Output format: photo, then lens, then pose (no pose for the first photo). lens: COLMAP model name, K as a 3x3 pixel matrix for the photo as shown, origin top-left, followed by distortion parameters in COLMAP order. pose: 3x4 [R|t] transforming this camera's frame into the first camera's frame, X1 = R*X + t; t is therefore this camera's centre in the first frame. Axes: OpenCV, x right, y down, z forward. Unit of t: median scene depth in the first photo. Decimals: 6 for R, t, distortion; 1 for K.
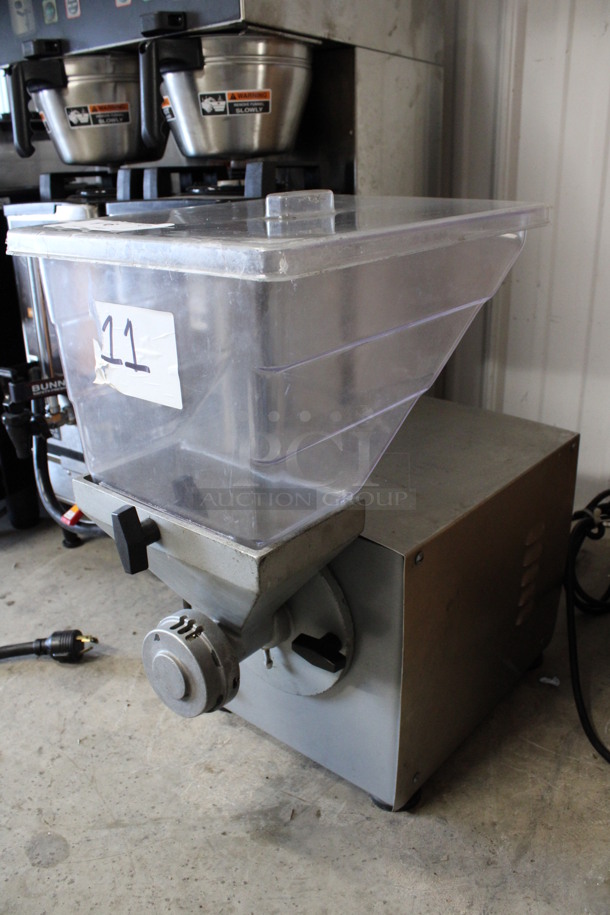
lens RADIAL K [[741.6, 0, 307.0], [0, 741.6, 460.3], [0, 0, 1]] dist [-0.162702, 0.128979]
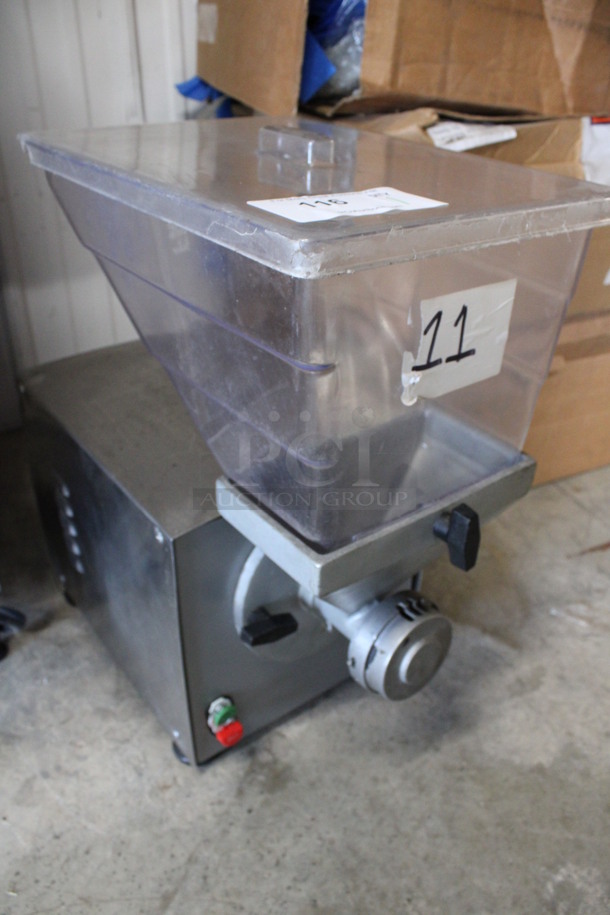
lens RADIAL K [[741.6, 0, 307.0], [0, 741.6, 460.3], [0, 0, 1]] dist [-0.162702, 0.128979]
pose [[0.532500, -0.423437, 0.732901, -0.590115], [0.295744, 0.904377, 0.307632, -0.194639], [-0.793082, 0.052937, 0.606810, 0.310021]]
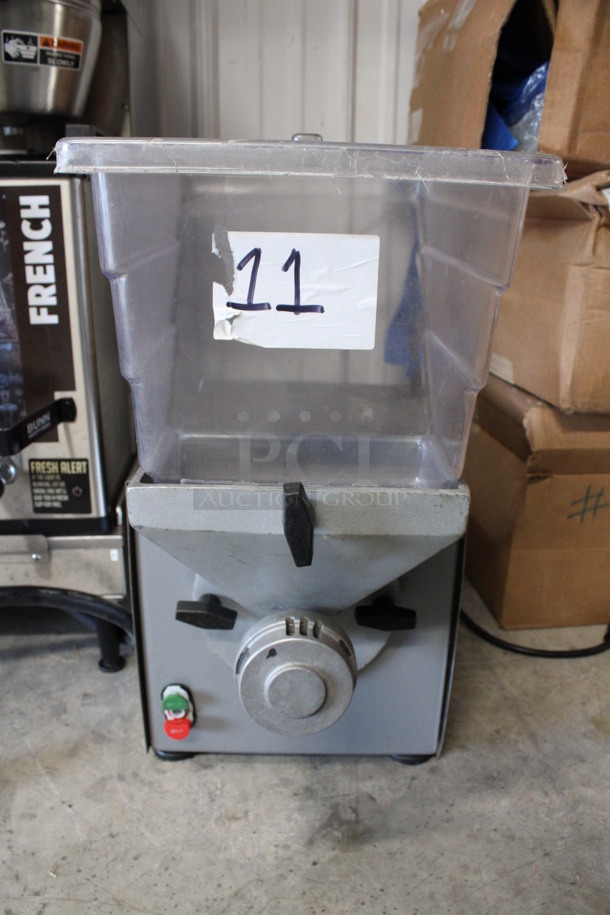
lens RADIAL K [[741.6, 0, 307.0], [0, 741.6, 460.3], [0, 0, 1]] dist [-0.162702, 0.128979]
pose [[0.766934, -0.180689, 0.615763, -0.567202], [0.208881, 0.977577, 0.026699, 0.014674], [-0.606780, 0.108145, 0.787479, 0.264463]]
